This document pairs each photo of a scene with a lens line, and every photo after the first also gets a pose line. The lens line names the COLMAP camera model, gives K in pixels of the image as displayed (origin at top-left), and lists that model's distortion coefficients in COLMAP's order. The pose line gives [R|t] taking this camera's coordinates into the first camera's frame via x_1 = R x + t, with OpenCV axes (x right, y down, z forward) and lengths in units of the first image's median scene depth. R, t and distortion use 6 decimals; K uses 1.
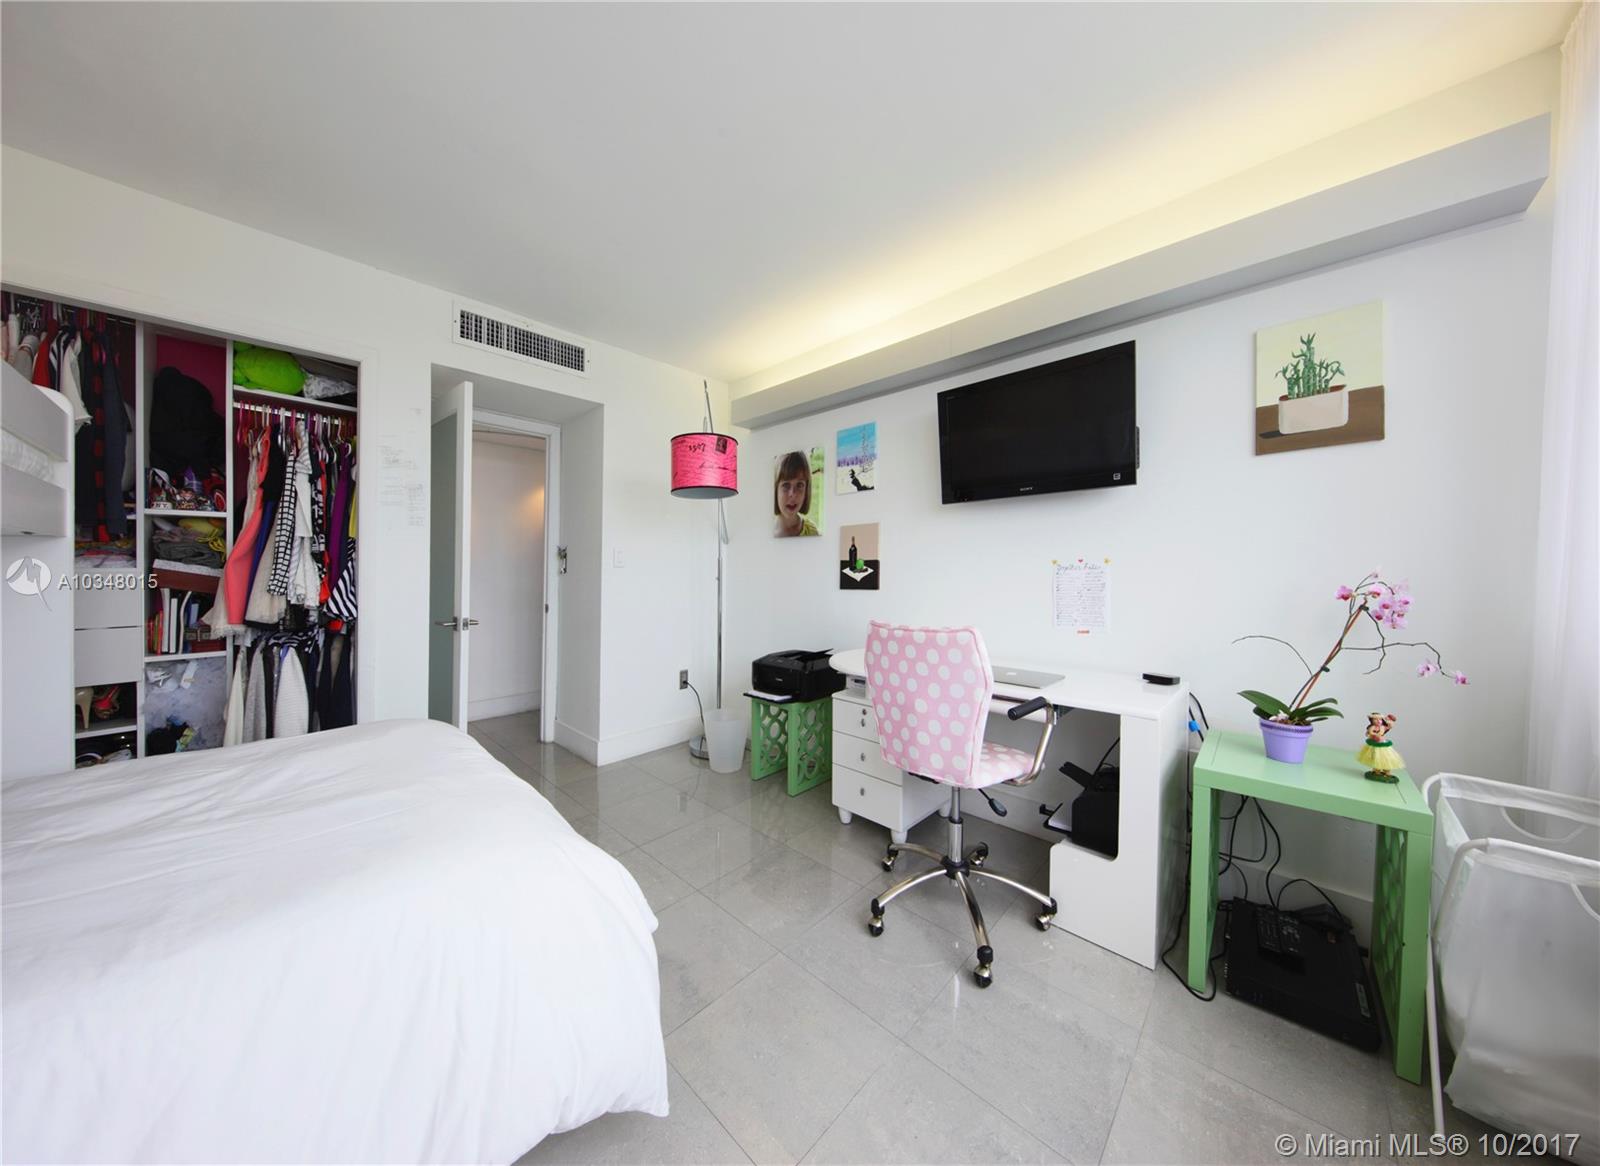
lens RADIAL K [[513.4, 0, 807.4], [0, 513.4, 585.9], [0, 0, 1]] dist [-0.000028, -0.000061]
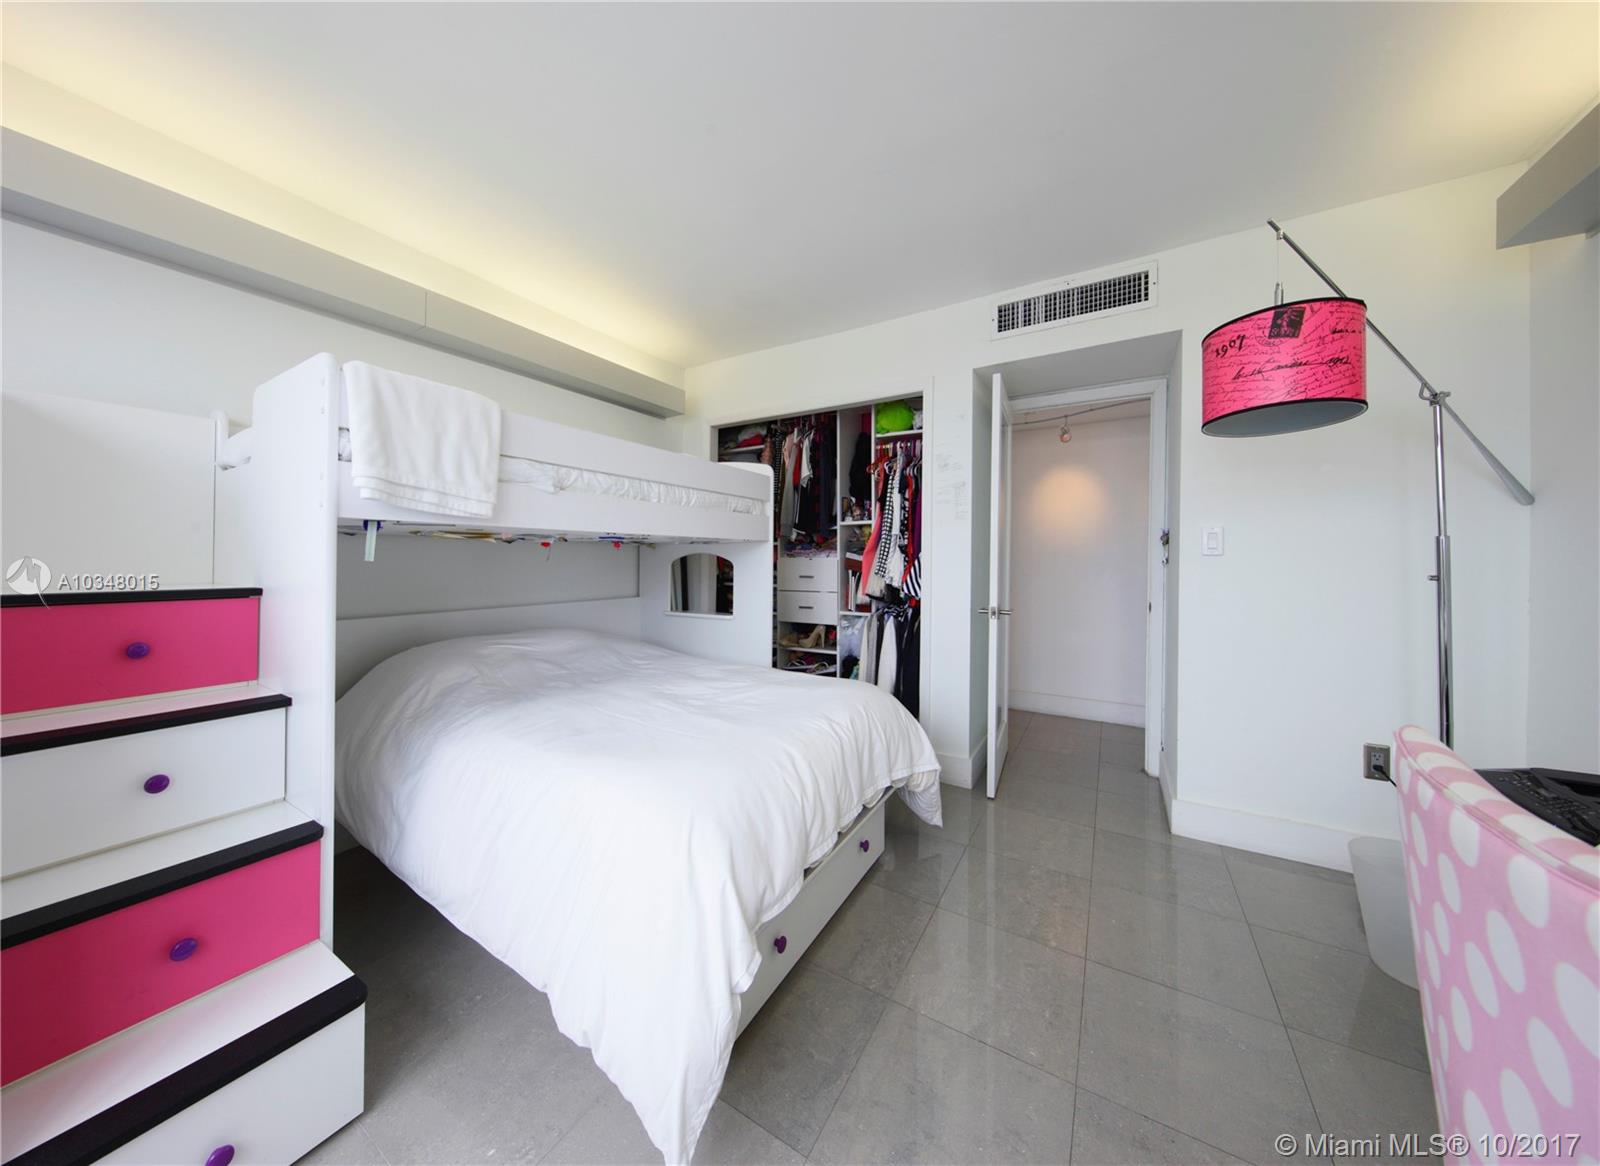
lens RADIAL K [[517.0, 0, 797.8], [0, 517.0, 555.8], [0, 0, 1]] dist [0.000600, -0.000013]
pose [[0.202702, -0.004844, -0.979229, 0.306161], [-0.034535, 0.999330, -0.012092, -0.014809], [0.978631, 0.036269, 0.202399, 0.503288]]
